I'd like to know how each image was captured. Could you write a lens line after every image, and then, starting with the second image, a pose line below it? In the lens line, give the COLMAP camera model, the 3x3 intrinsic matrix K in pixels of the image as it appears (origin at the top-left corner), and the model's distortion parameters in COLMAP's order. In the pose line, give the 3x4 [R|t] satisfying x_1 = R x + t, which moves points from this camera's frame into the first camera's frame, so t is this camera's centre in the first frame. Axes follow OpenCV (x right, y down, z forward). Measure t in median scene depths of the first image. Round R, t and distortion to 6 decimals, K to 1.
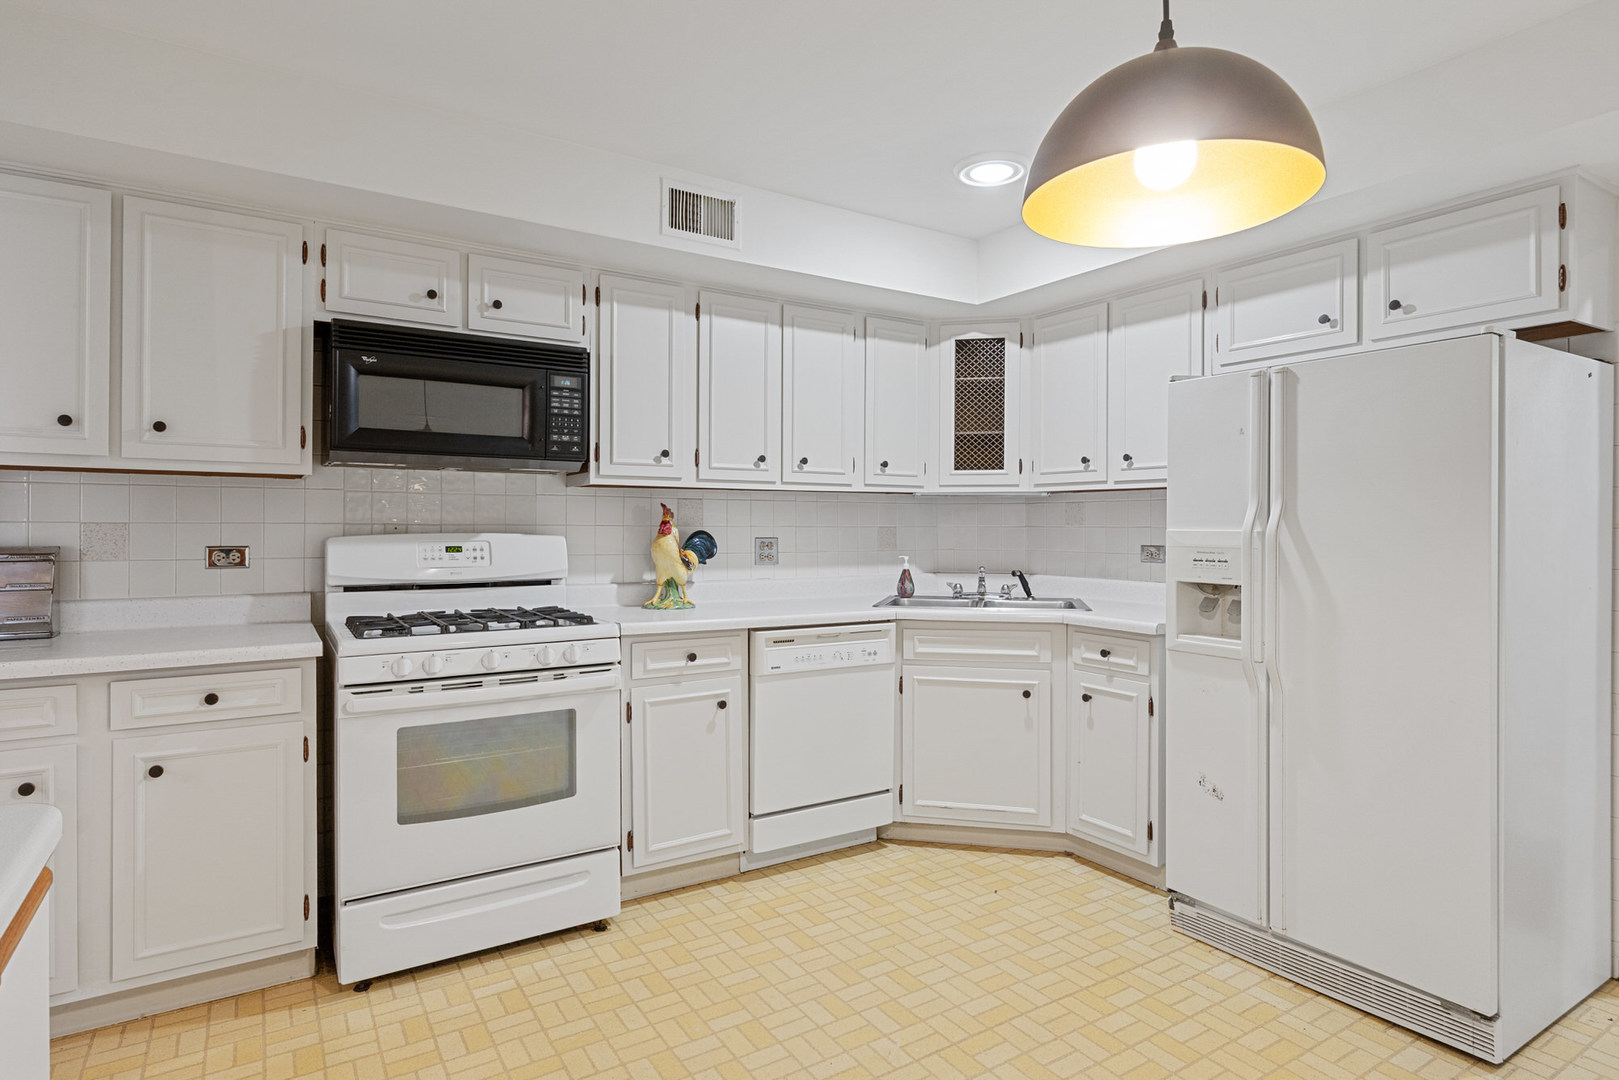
lens RADIAL K [[870.0, 0, 805.1], [0, 870.0, 526.7], [0, 0, 1]] dist [-0.000280, 0.000187]
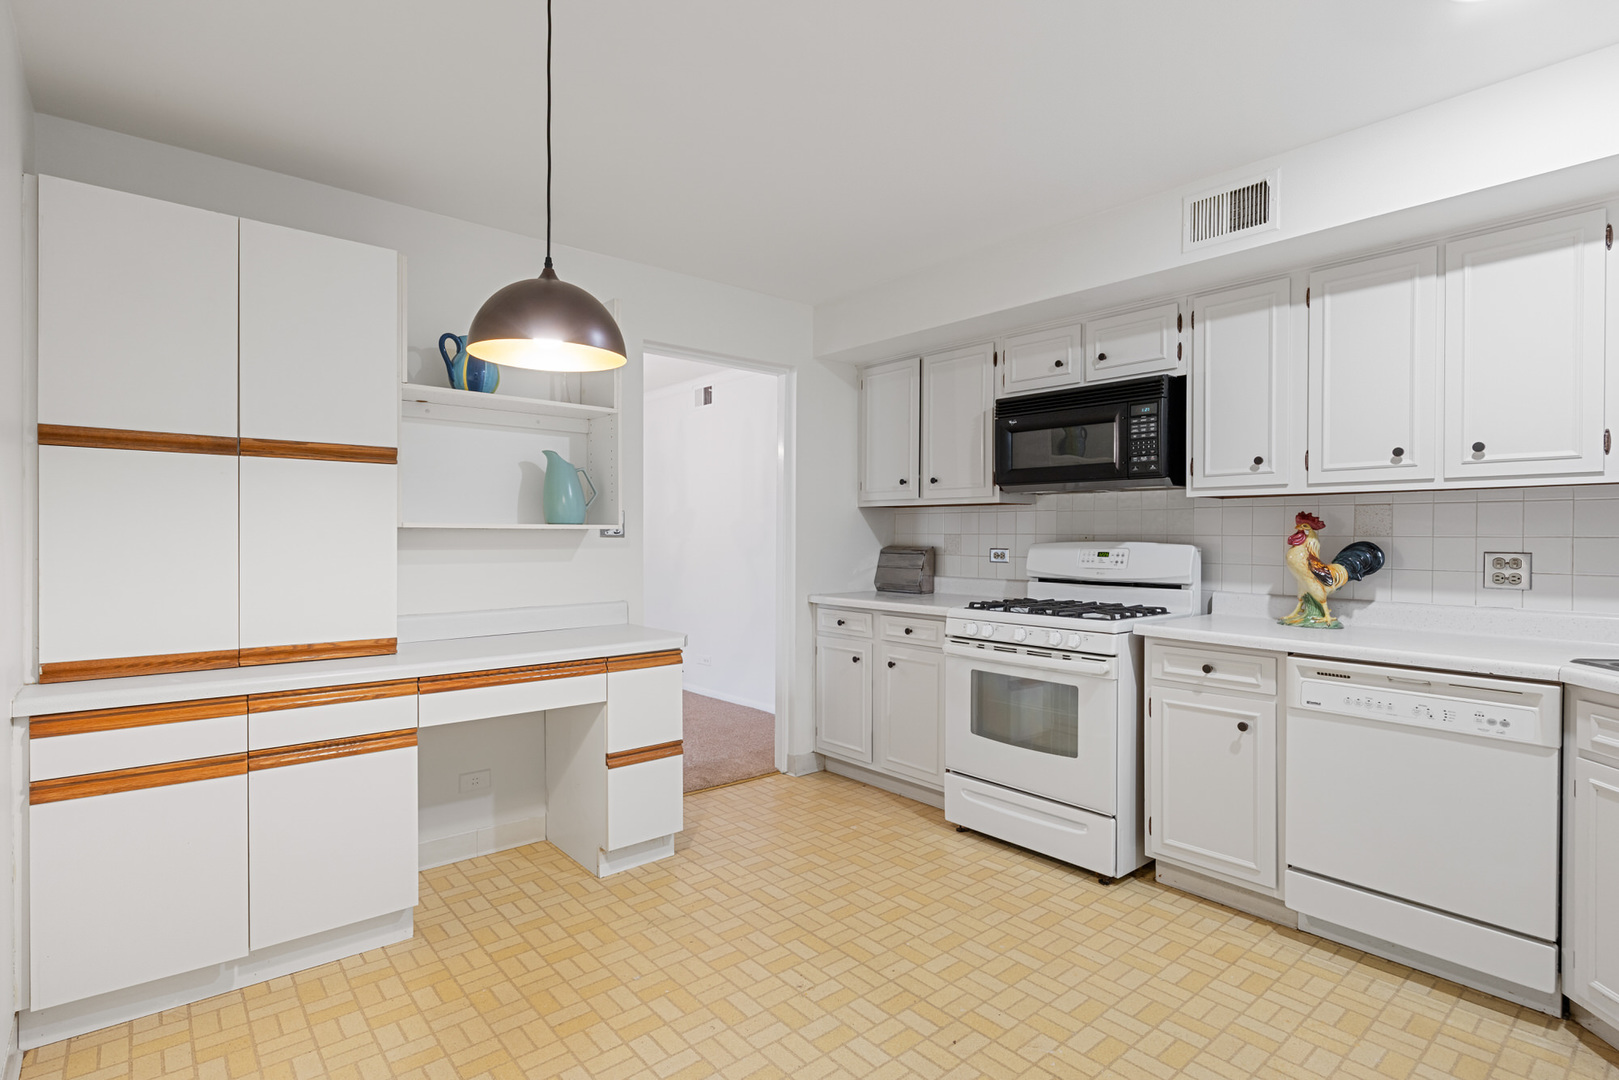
lens RADIAL K [[794.8, 0, 809.5], [0, 794.8, 540.0], [0, 0, 1]] dist [-0.001527, -0.000111]
pose [[0.139248, 0.004938, -0.990245, 0.687872], [-0.002099, 0.999987, 0.004691, 0.000446], [0.990255, 0.001425, 0.139257, 0.419116]]
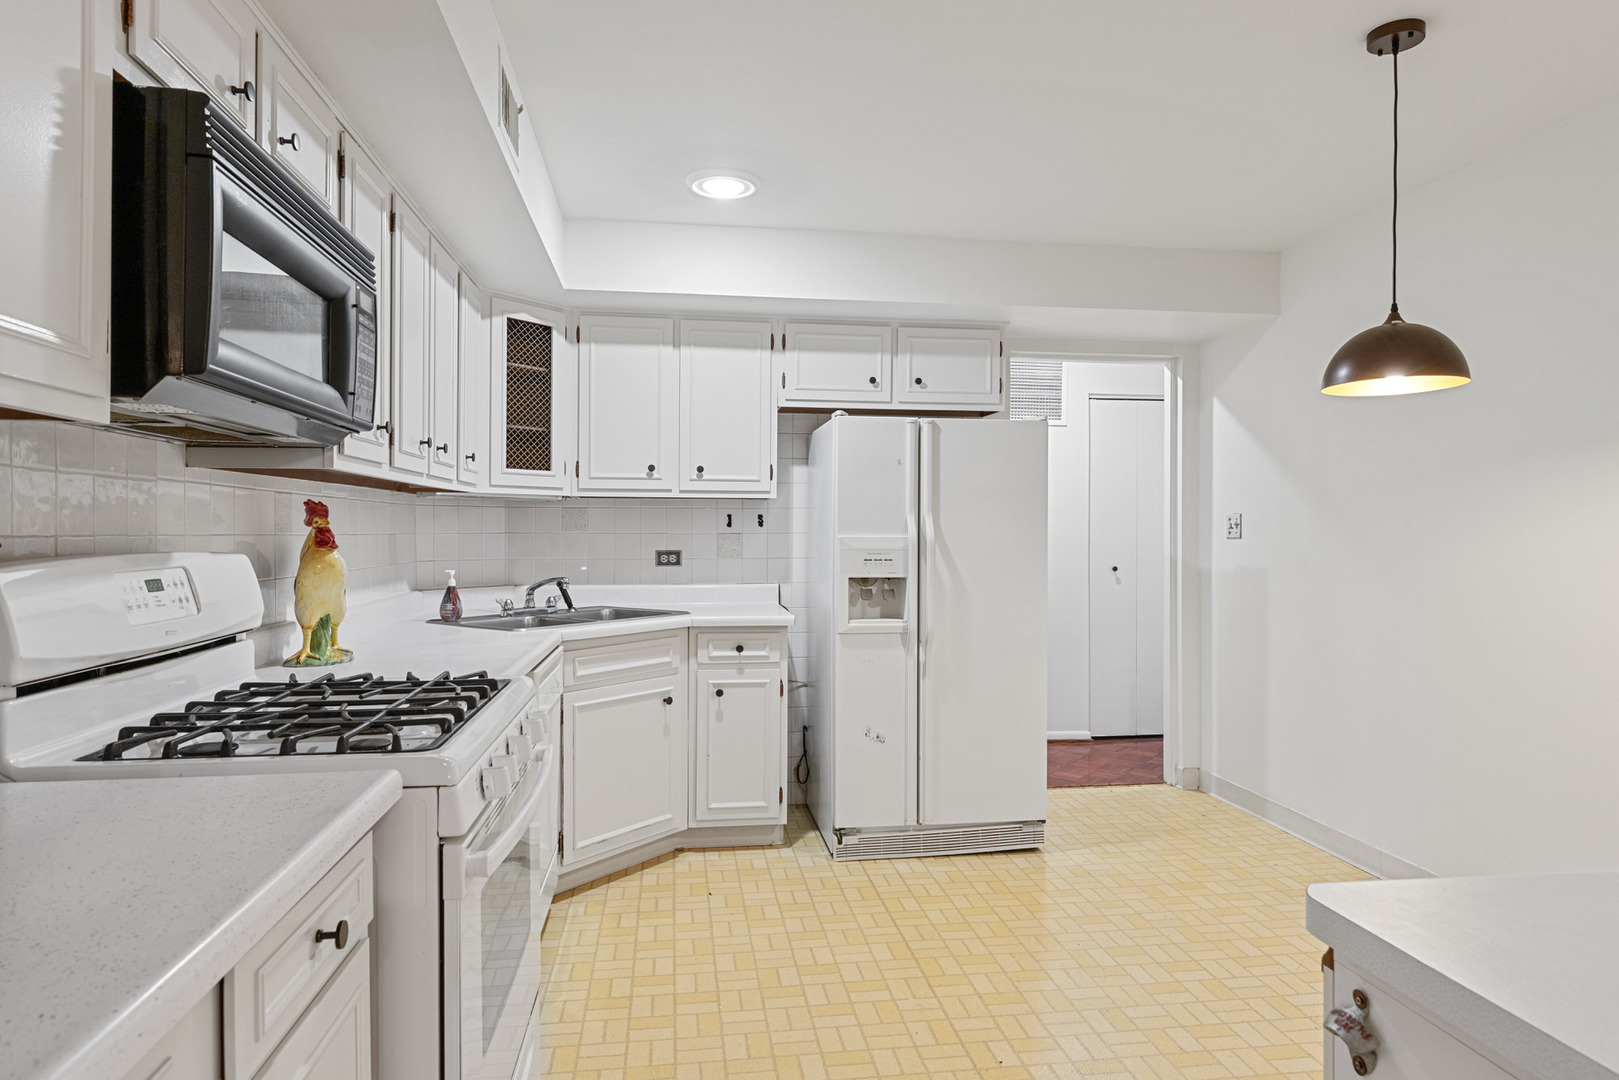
lens RADIAL K [[976.5, 0, 817.8], [0, 976.5, 530.6], [0, 0, 1]] dist [0.001239, 0.000274]
pose [[0.405072, -0.002842, 0.914280, -0.770804], [0.000069, 0.999995, 0.003077, -0.007758], [-0.914285, -0.001183, 0.405070, 0.424182]]
